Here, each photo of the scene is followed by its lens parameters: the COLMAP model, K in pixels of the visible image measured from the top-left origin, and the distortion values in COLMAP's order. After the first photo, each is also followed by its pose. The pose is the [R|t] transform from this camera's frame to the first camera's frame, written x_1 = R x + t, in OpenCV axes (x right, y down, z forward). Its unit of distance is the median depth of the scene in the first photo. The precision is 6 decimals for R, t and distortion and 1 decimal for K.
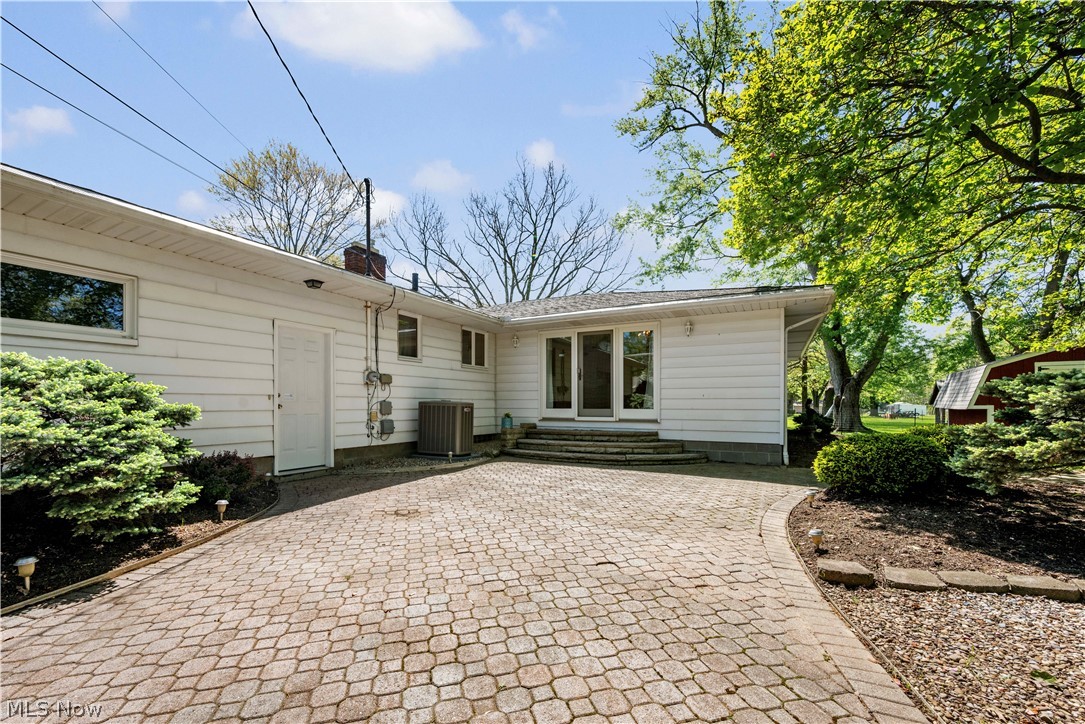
lens RADIAL K [[445.2, 0, 540.1], [0, 445.2, 404.4], [0, 0, 1]] dist [0.003818, 0.000812]
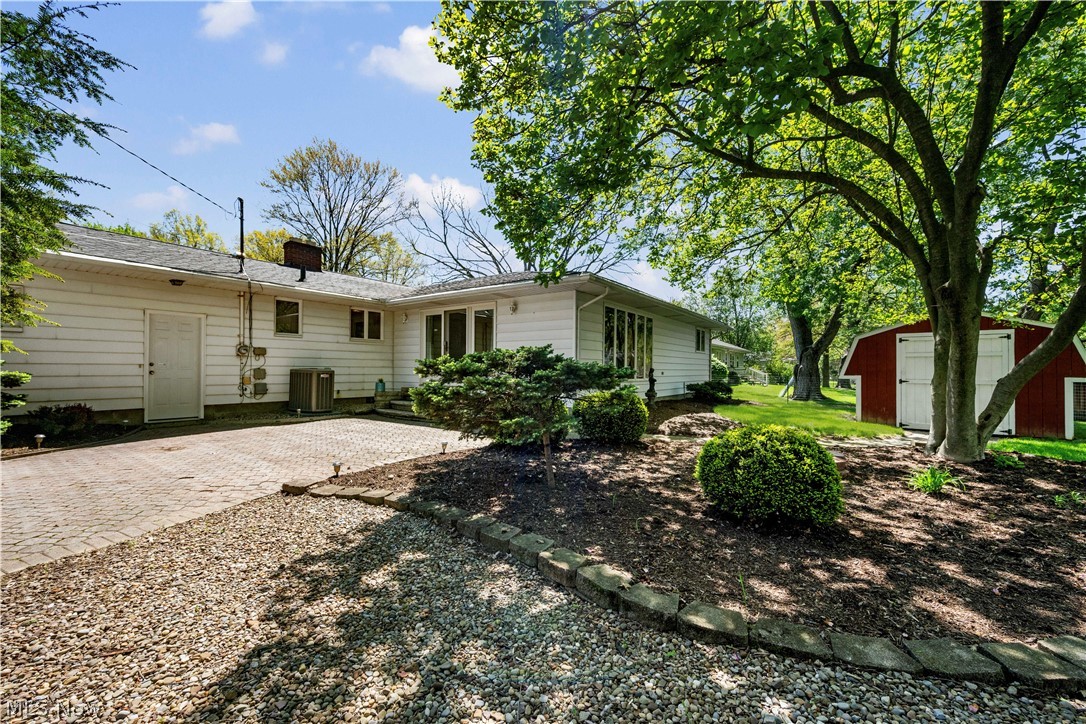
lens RADIAL K [[445.6, 0, 544.1], [0, 445.6, 366.4], [0, 0, 1]] dist [0.003818, 0.000812]
pose [[0.990159, 0.005194, -0.139854, 0.625136], [-0.006762, 0.999919, -0.010744, -0.005487], [0.139787, 0.011584, 0.990114, -0.150098]]
